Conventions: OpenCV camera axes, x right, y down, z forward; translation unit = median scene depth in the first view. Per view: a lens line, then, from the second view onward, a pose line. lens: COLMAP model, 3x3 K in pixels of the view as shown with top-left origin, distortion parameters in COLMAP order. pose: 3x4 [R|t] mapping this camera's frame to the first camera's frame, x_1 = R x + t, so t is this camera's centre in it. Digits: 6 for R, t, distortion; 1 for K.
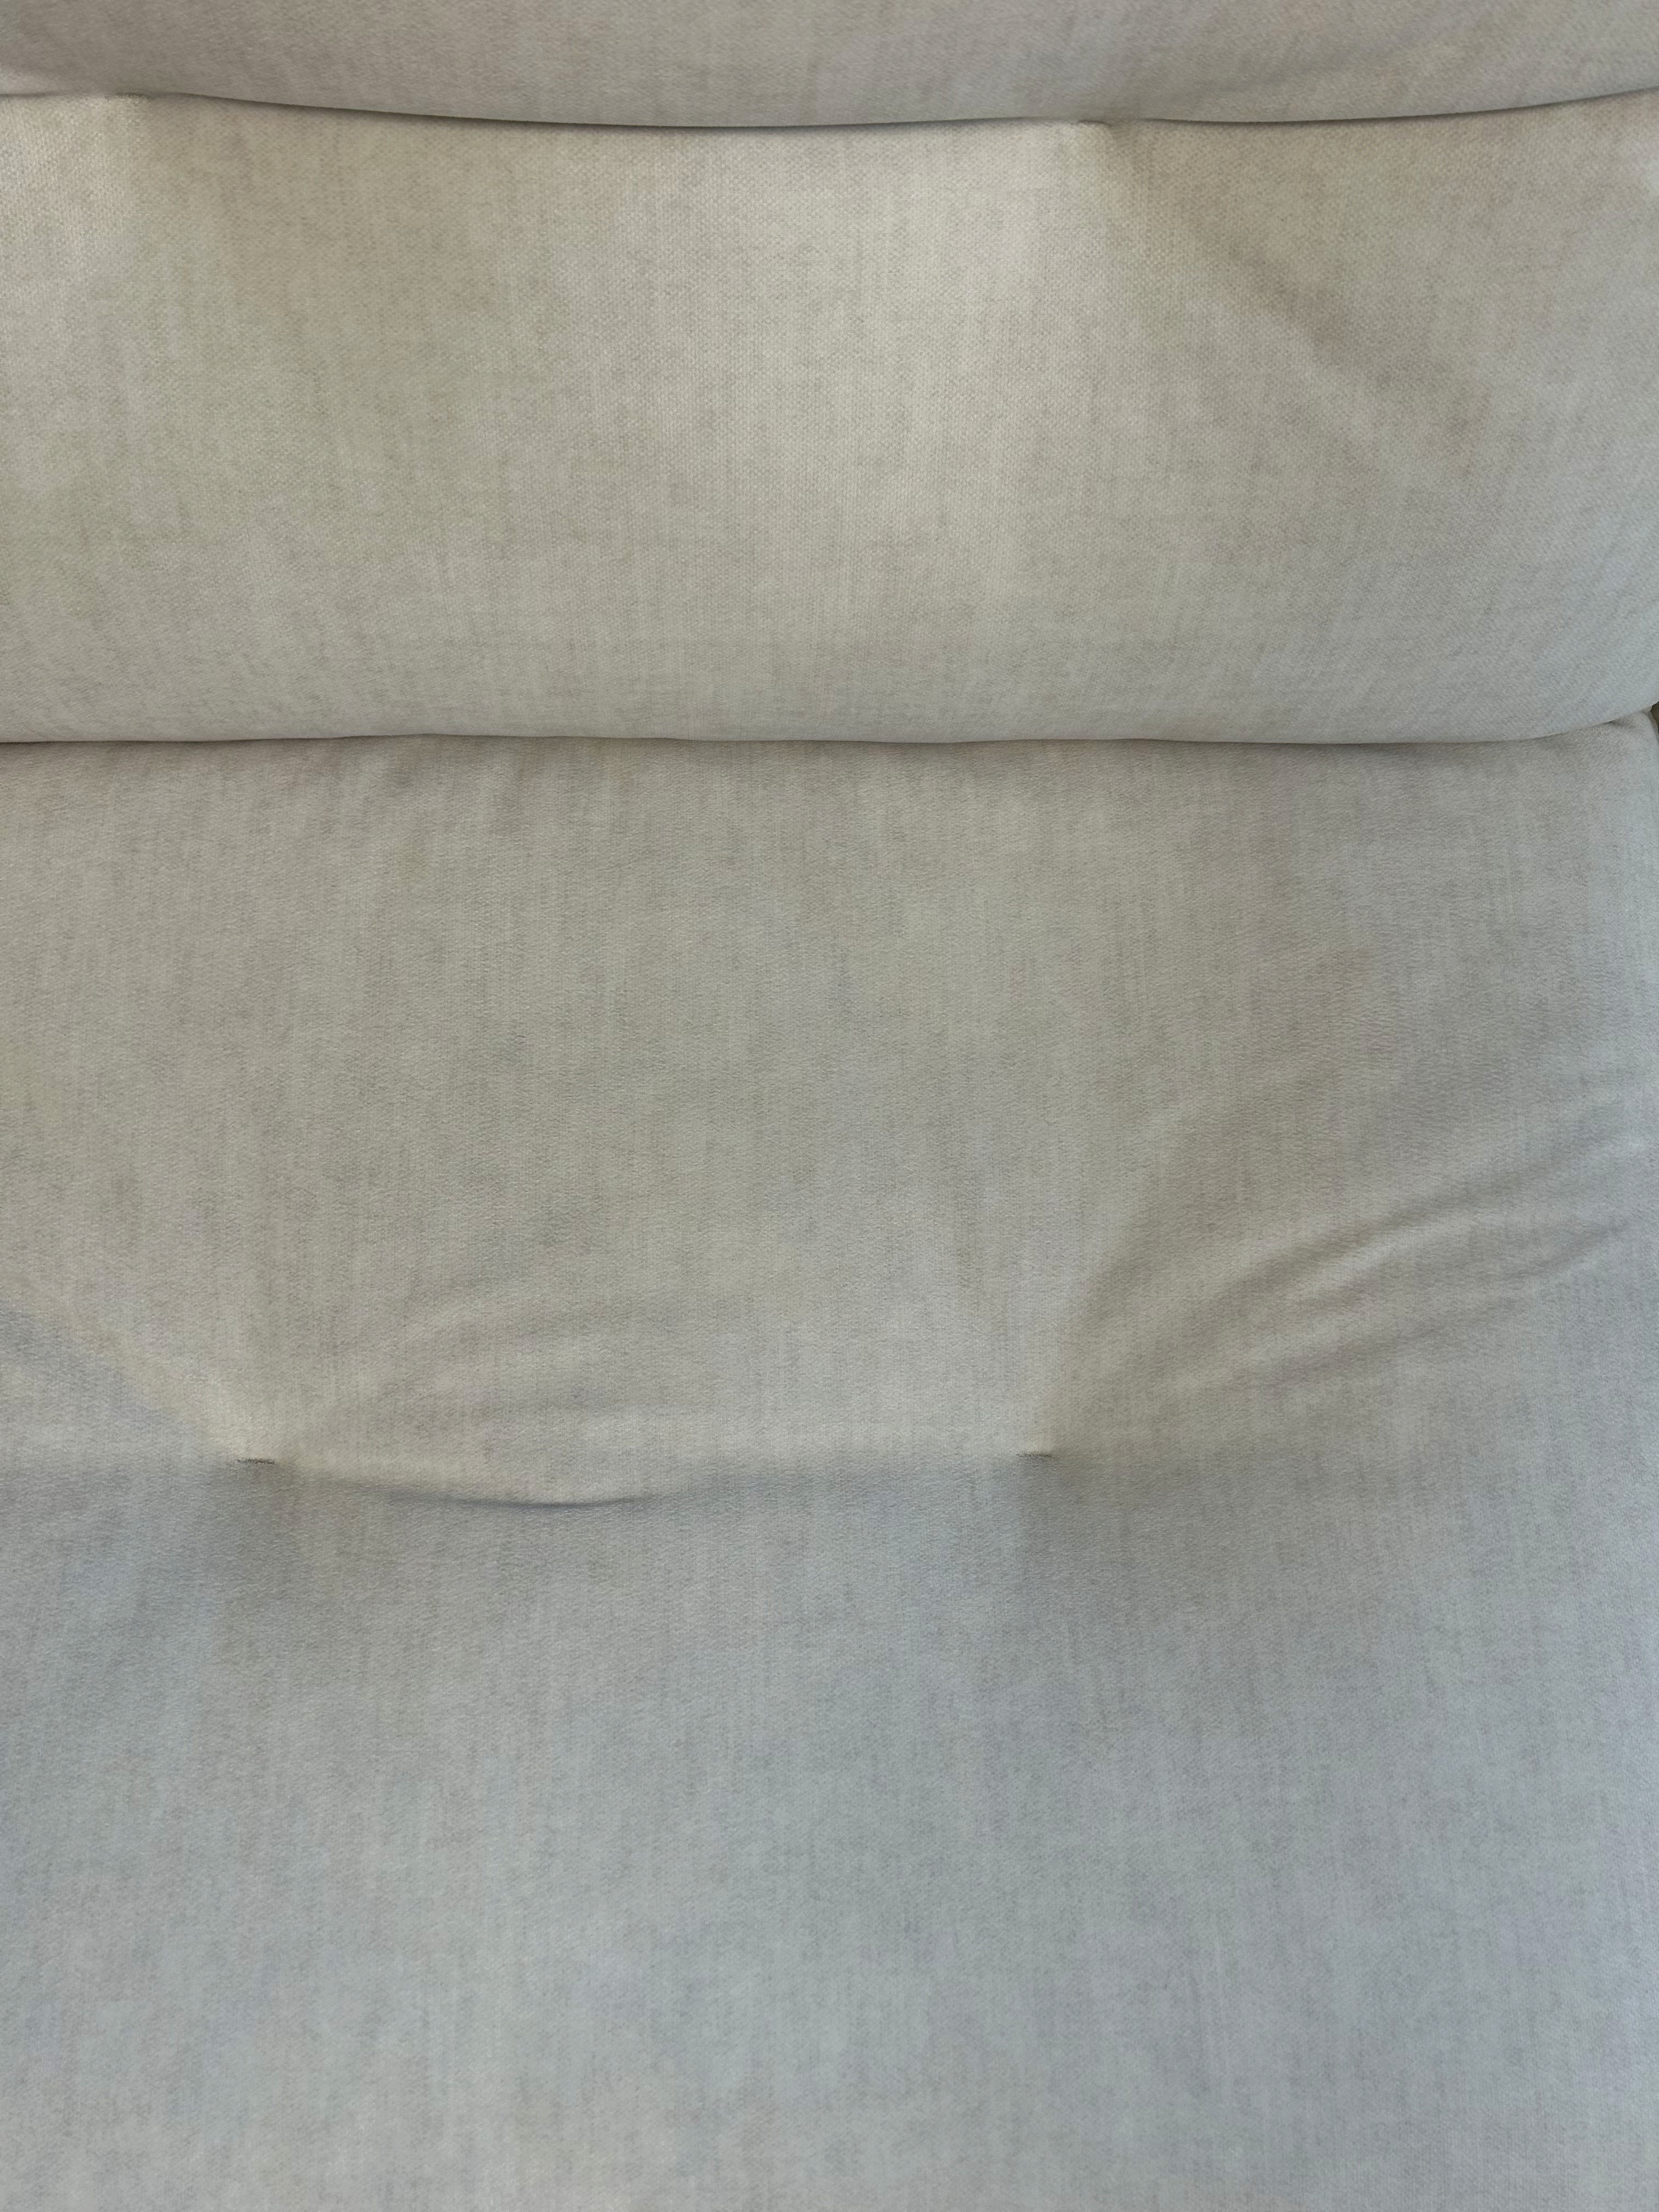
lens RADIAL K [[1684.4, 0, 835.3], [0, 1684.4, 1141.4], [0, 0, 1]] dist [0.049107, -0.072702]
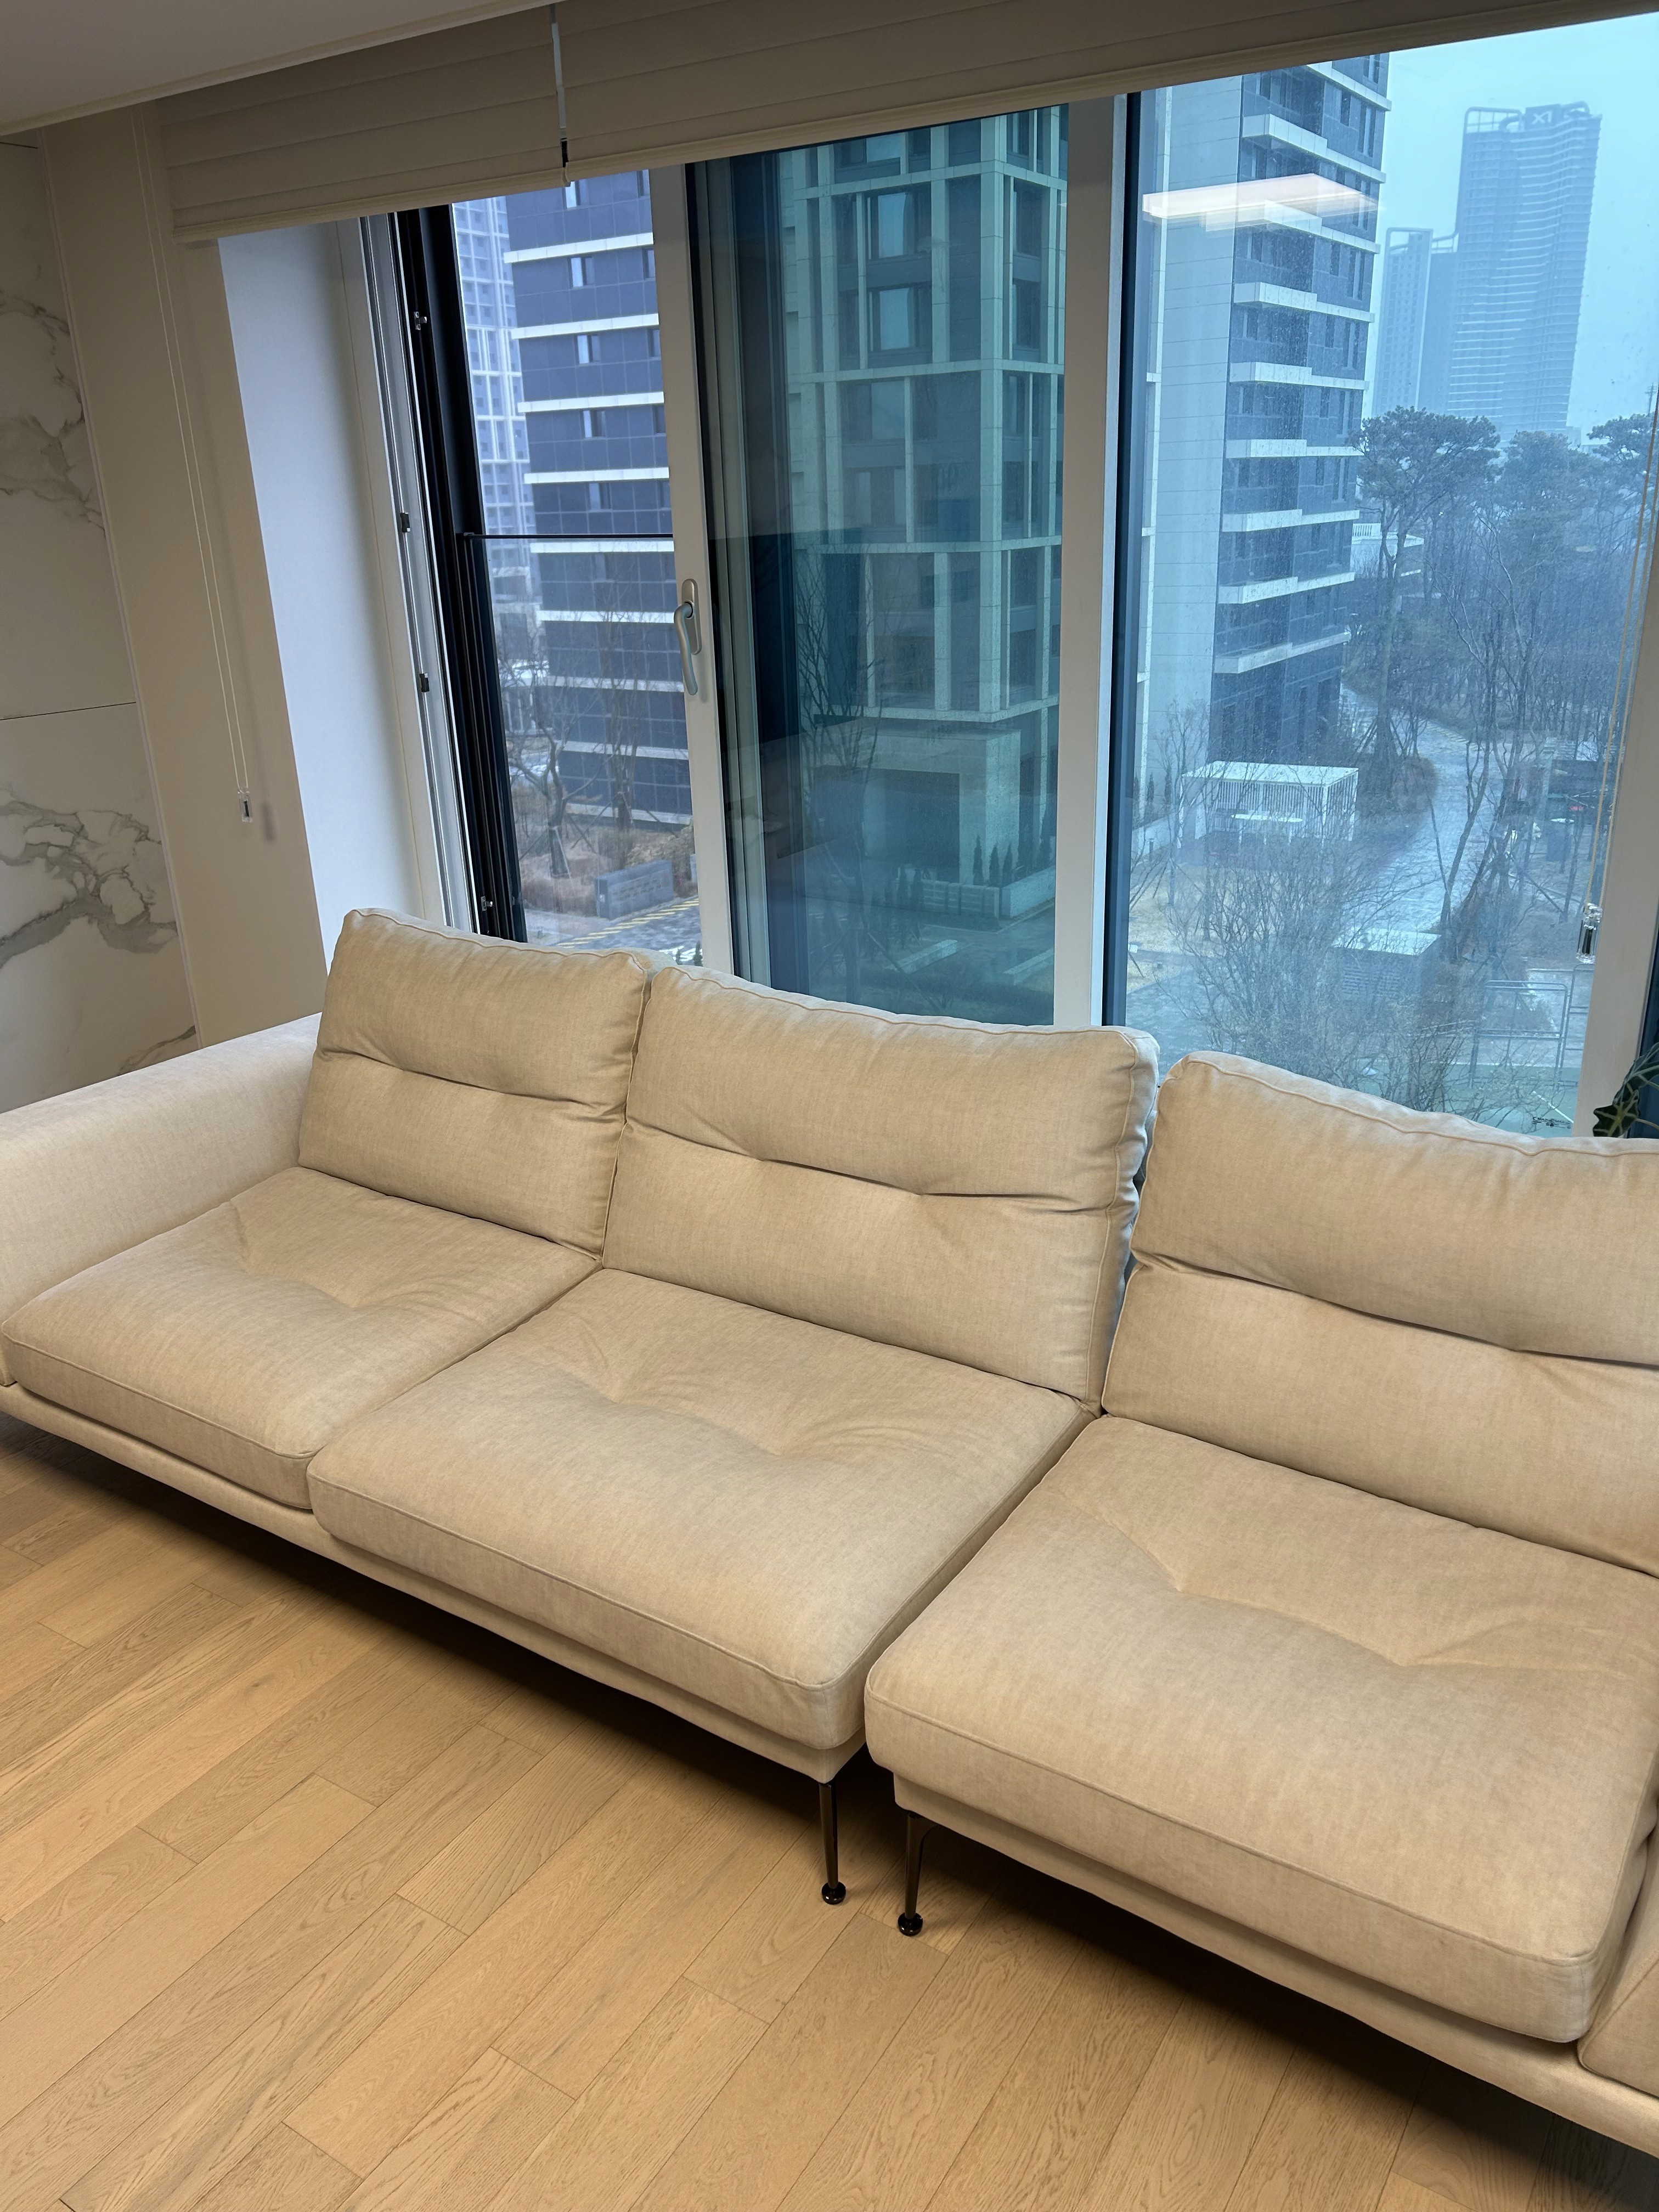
lens RADIAL K [[1655.0, 0, 828.9], [0, 1655.0, 1098.3], [0, 0, 1]] dist [0.093683, -0.124615]
pose [[0.809879, 0.104150, -0.577277, 2.271501], [-0.528447, 0.556734, -0.640930, 2.064087], [0.254637, 0.824136, 0.505925, -1.434841]]
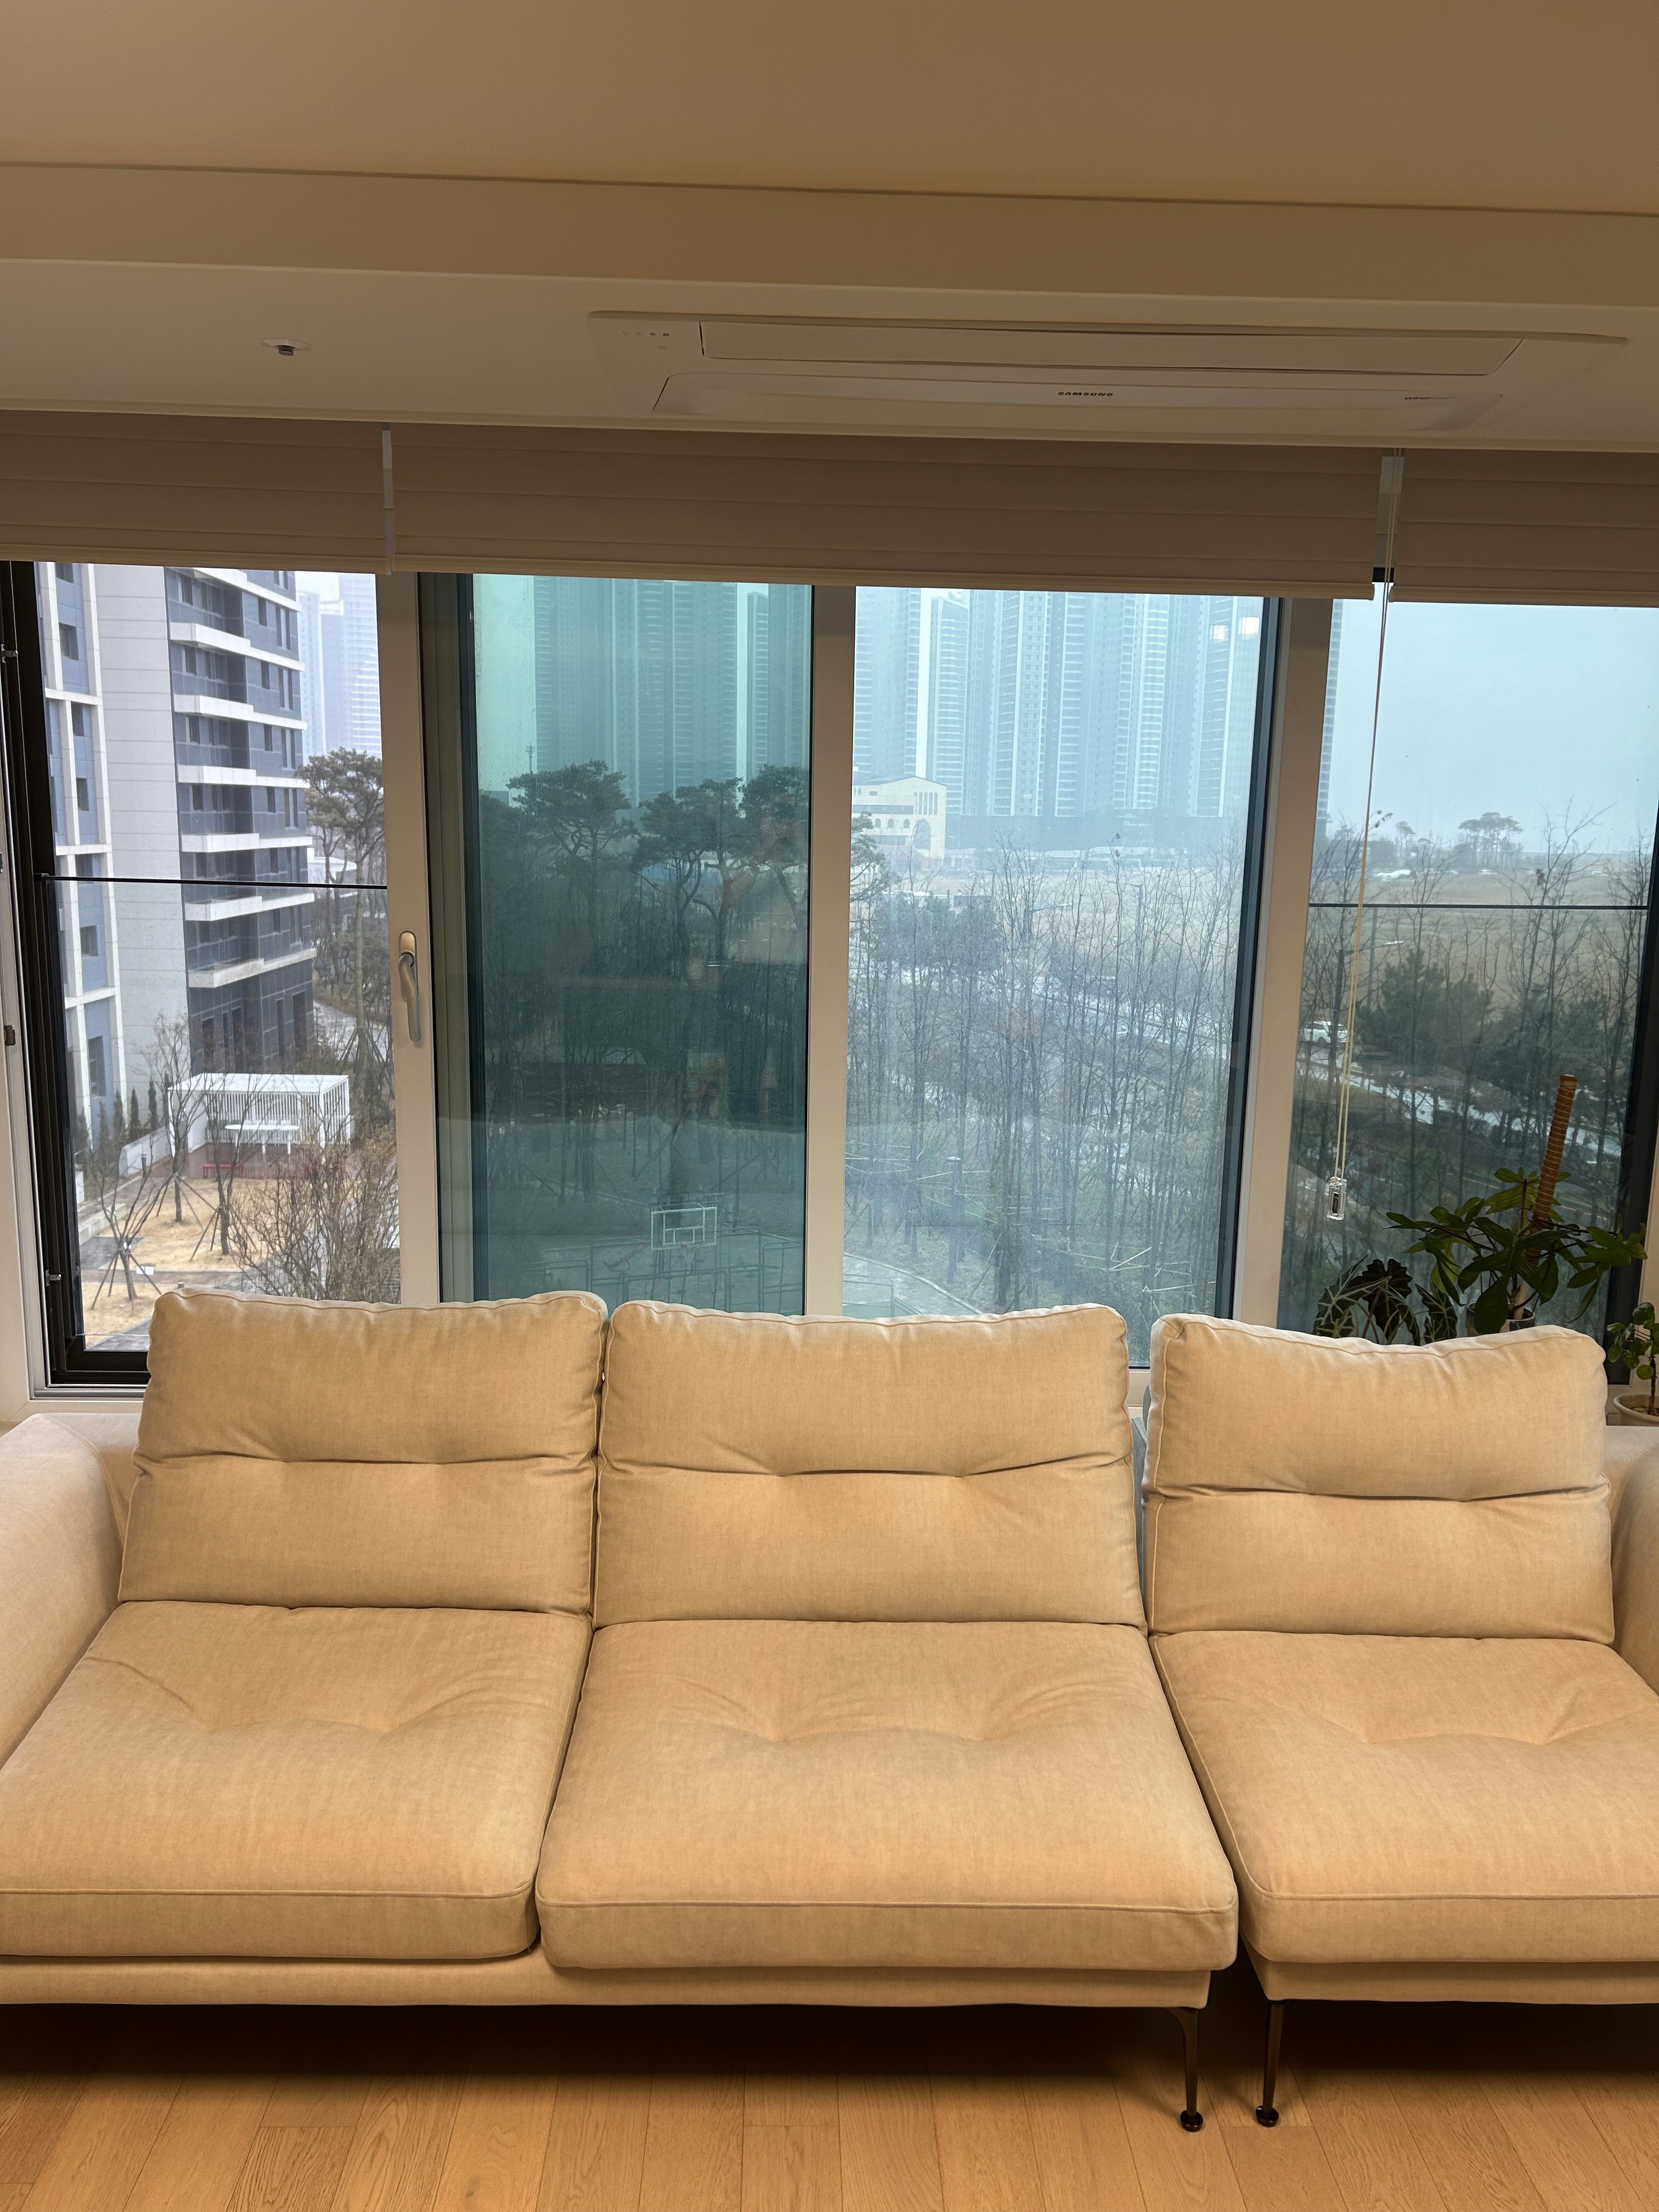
lens RADIAL K [[1652.2, 0, 829.5], [0, 1652.2, 1106.0], [0, 0, 1]] dist [0.072779, -0.097910]
pose [[0.998418, -0.050420, -0.024882, -0.053817], [0.000517, 0.450765, -0.892643, 3.041026], [0.056223, 0.891218, 0.450078, -2.074077]]
